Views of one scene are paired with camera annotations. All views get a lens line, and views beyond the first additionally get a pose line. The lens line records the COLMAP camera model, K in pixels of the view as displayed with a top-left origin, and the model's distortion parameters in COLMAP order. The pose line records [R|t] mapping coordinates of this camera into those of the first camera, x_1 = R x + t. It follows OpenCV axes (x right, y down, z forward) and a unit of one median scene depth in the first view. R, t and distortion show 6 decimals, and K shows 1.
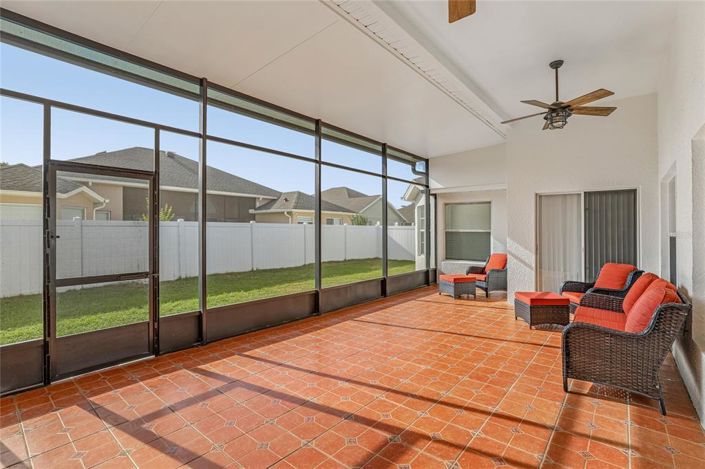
lens RADIAL K [[337.5, 0, 353.7], [0, 337.5, 228.2], [0, 0, 1]] dist [-0.051375, 0.026038]
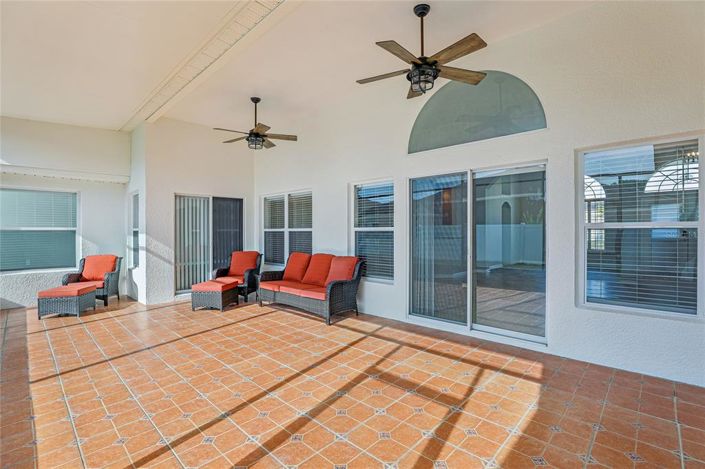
lens RADIAL K [[326.8, 0, 352.1], [0, 326.8, 226.3], [0, 0, 1]] dist [-0.033662, 0.022041]
pose [[0.069778, 0.003111, 0.997558, -0.699667], [-0.001501, 0.999994, -0.003014, 0.005924], [-0.997561, -0.001287, 0.069783, 0.562676]]
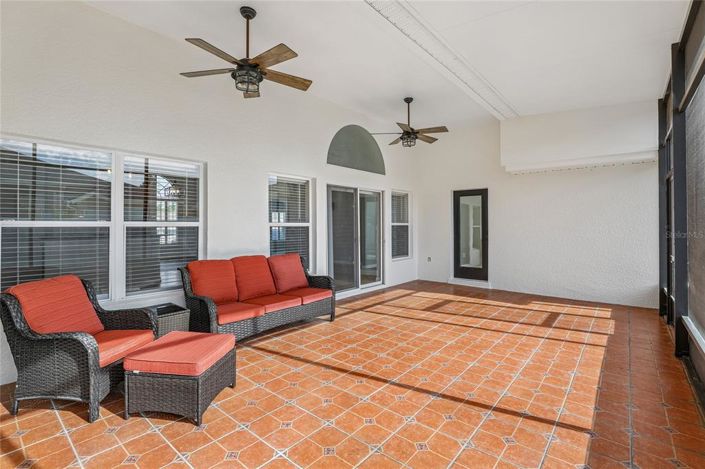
lens RADIAL K [[326.8, 0, 352.1], [0, 326.8, 226.3], [0, 0, 1]] dist [-0.033662, 0.022041]
pose [[-0.999914, -0.004671, 0.012290, 0.389103], [-0.004773, 0.999955, -0.008238, 0.030252], [-0.012251, -0.008296, -0.999891, 1.902009]]
